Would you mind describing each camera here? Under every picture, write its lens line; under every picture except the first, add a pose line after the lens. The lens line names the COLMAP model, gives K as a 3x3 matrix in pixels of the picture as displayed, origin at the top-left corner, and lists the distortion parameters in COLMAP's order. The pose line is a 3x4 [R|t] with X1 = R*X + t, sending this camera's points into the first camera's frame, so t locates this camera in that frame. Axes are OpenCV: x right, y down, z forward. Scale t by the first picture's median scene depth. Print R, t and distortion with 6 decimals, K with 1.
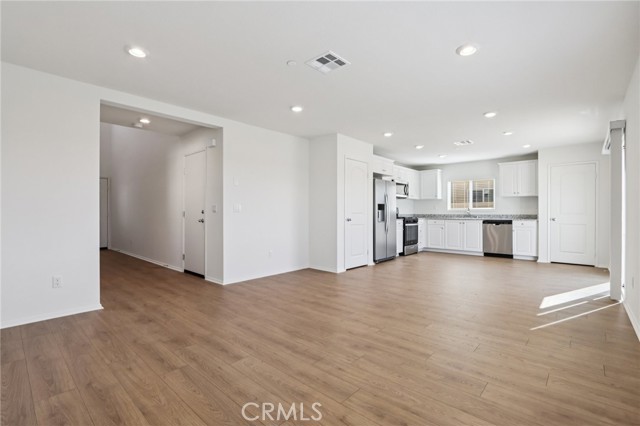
lens RADIAL K [[294.8, 0, 322.3], [0, 294.8, 212.1], [0, 0, 1]] dist [-0.006348, 0.001622]
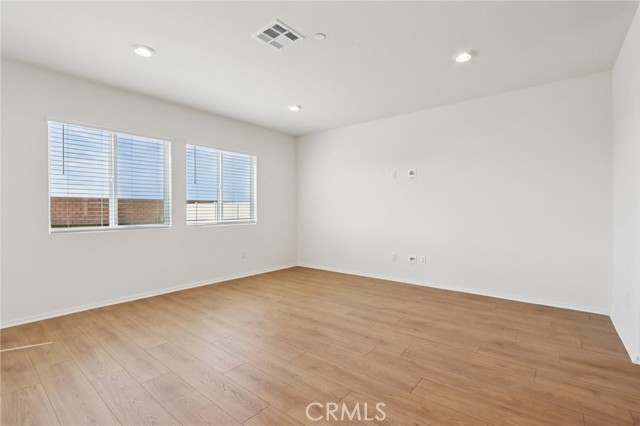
lens RADIAL K [[294.8, 0, 323.7], [0, 294.8, 210.7], [0, 0, 1]] dist [-0.006348, 0.001622]
pose [[-0.997991, 0.004996, -0.063156, -0.065573], [0.005034, 0.999987, -0.000442, 0.003682], [0.063153, -0.000759, -0.998004, 2.090118]]
